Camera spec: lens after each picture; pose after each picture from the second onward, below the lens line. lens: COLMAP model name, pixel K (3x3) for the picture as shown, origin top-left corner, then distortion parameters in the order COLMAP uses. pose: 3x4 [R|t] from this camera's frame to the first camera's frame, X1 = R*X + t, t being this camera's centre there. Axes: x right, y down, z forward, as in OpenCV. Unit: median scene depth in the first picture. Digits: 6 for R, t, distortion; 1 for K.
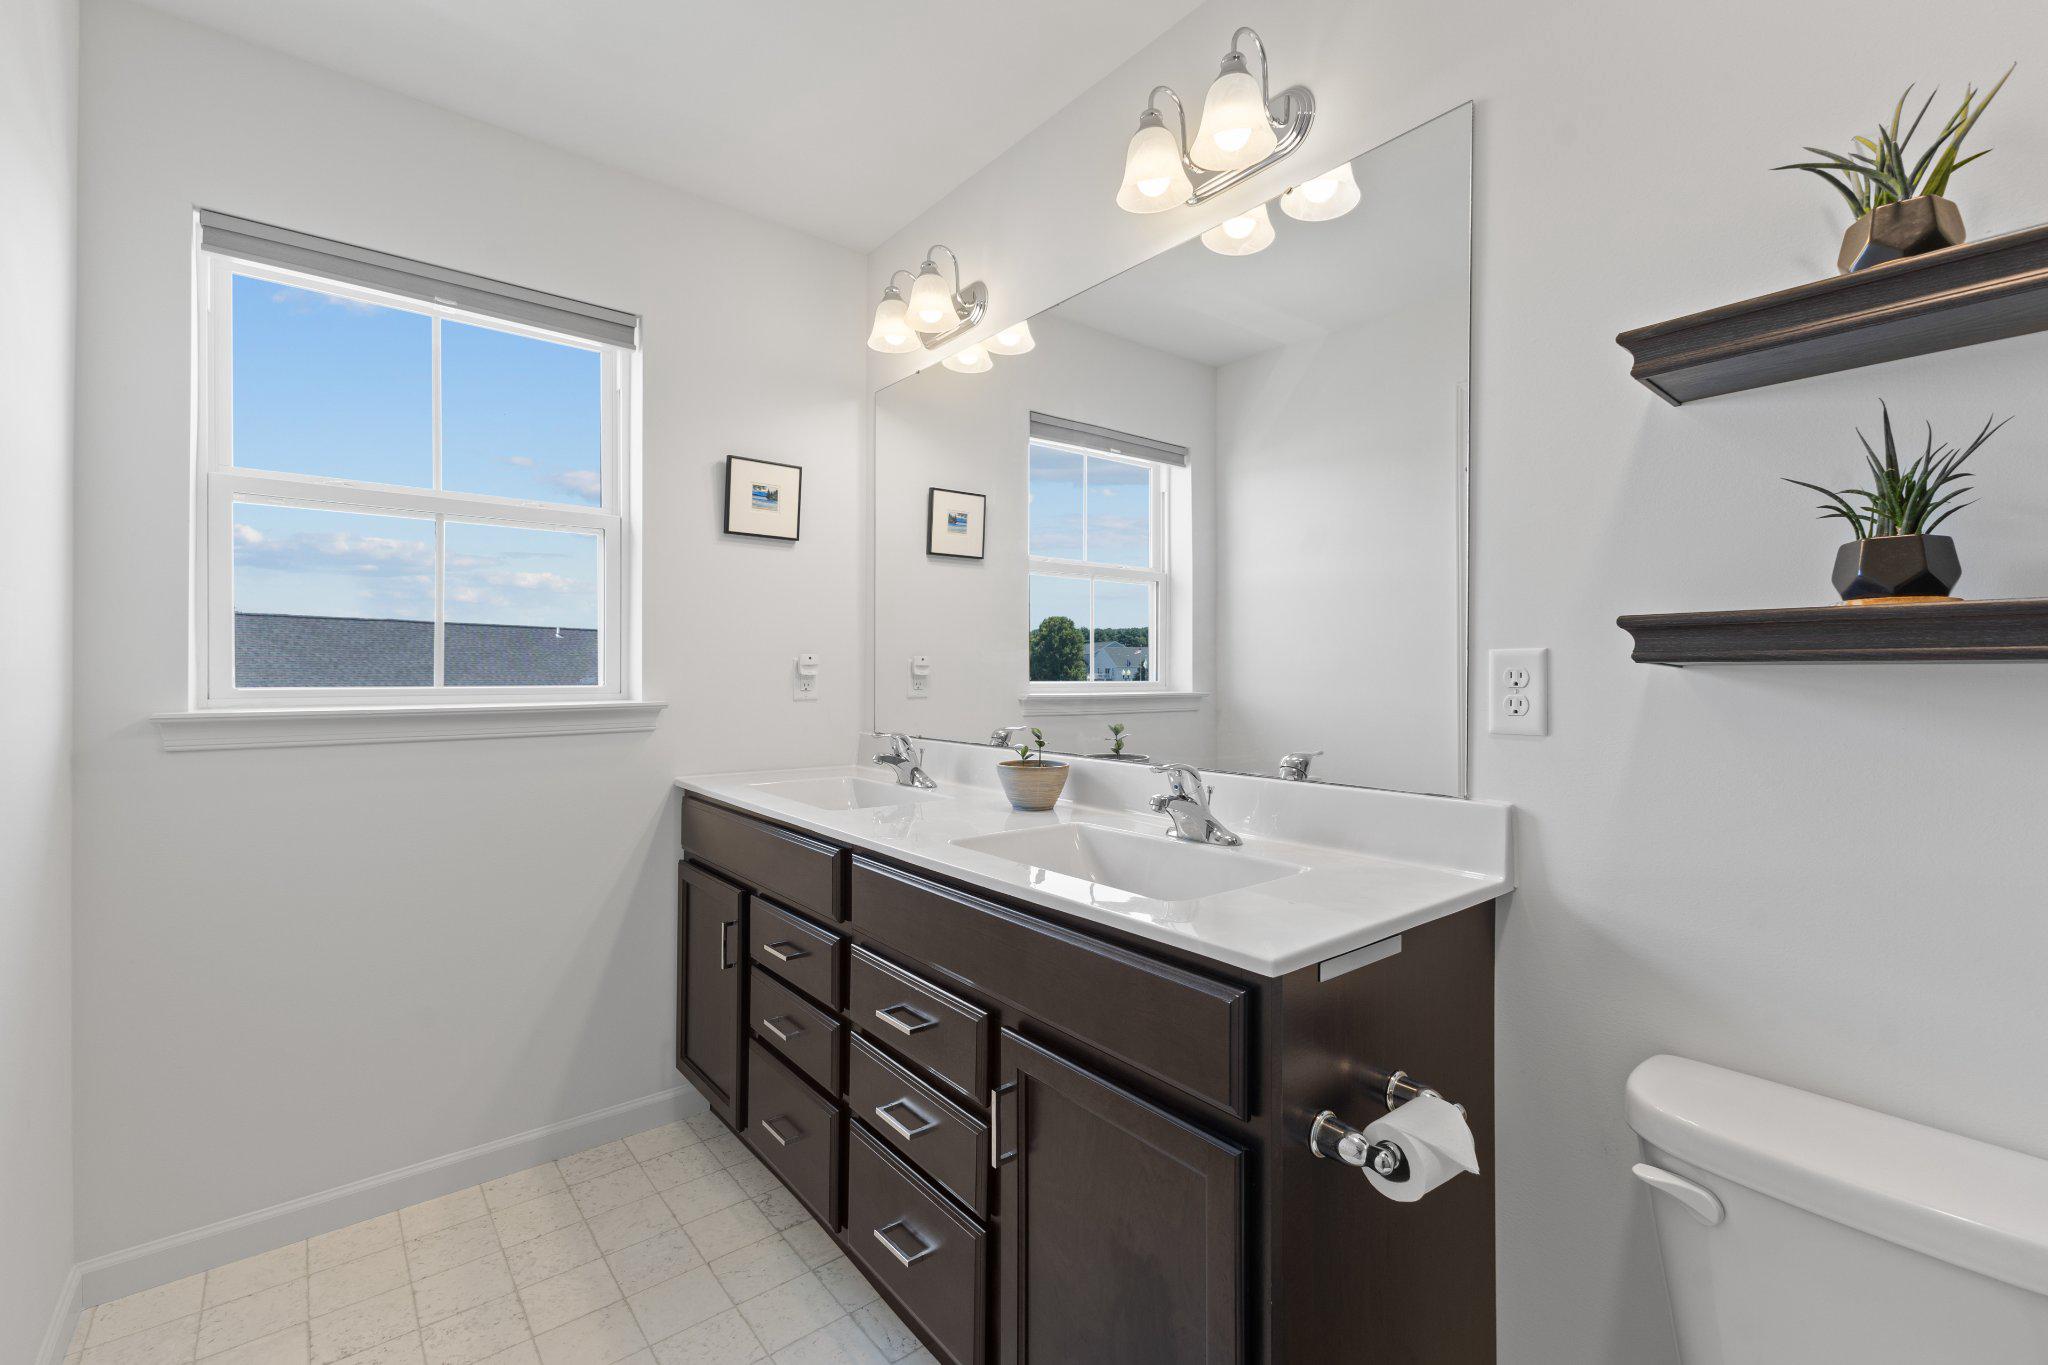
lens RADIAL K [[891.4, 0, 1025.7], [0, 891.4, 670.3], [0, 0, 1]] dist [0.000531, -0.001003]
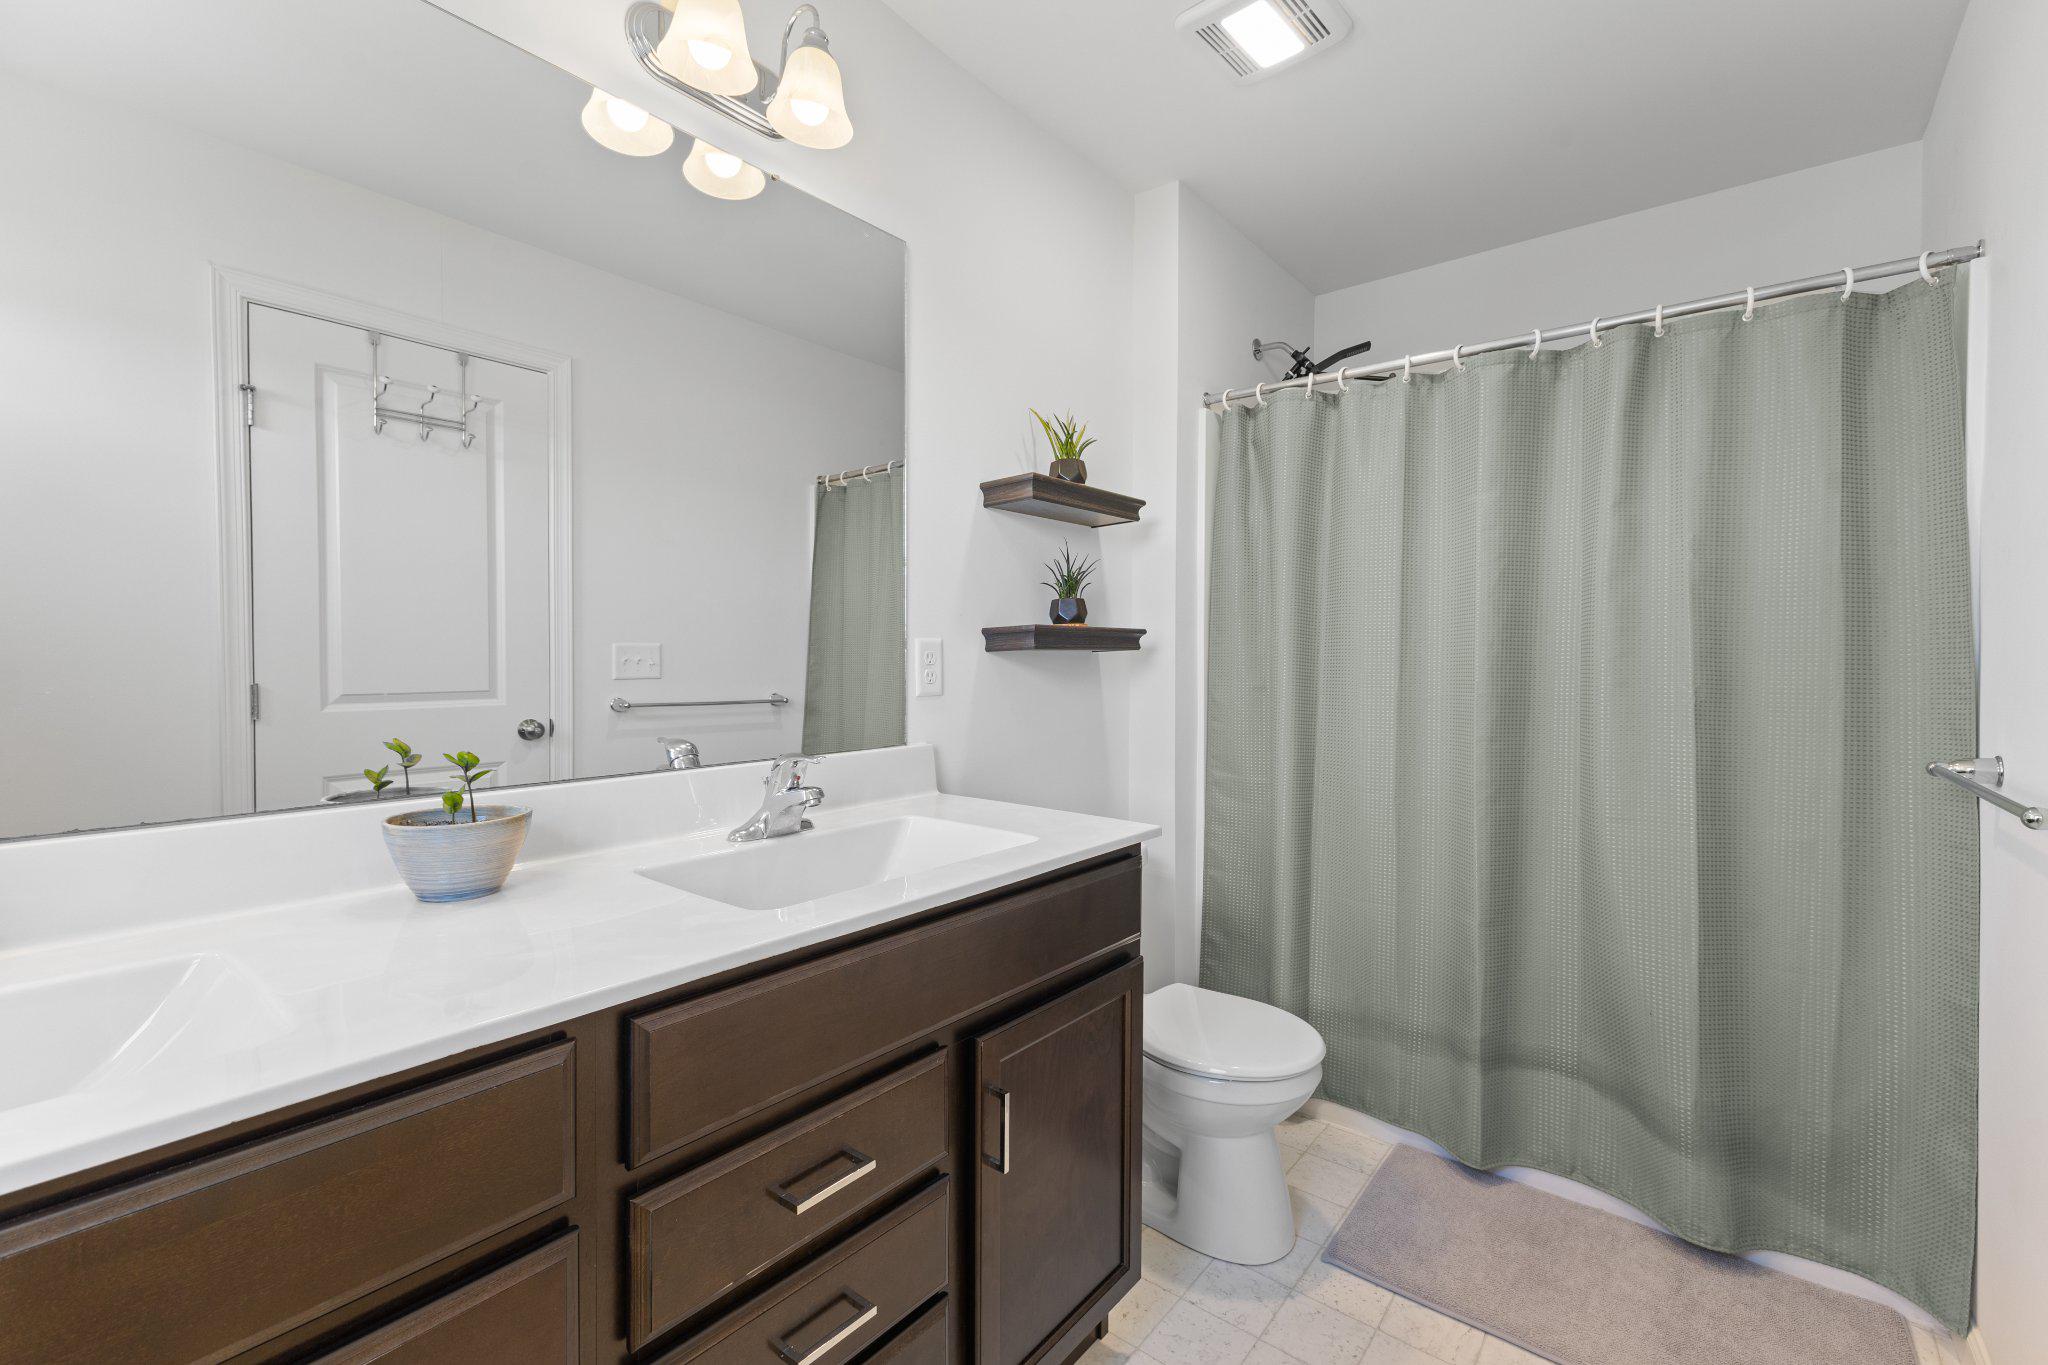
lens RADIAL K [[891.4, 0, 1025.7], [0, 891.4, 670.3], [0, 0, 1]] dist [0.000531, -0.001003]
pose [[-0.227369, -0.023649, 0.973521, -0.974410], [-0.000003, 0.999705, 0.024284, -0.008321], [-0.973809, 0.005519, -0.227302, 1.202801]]
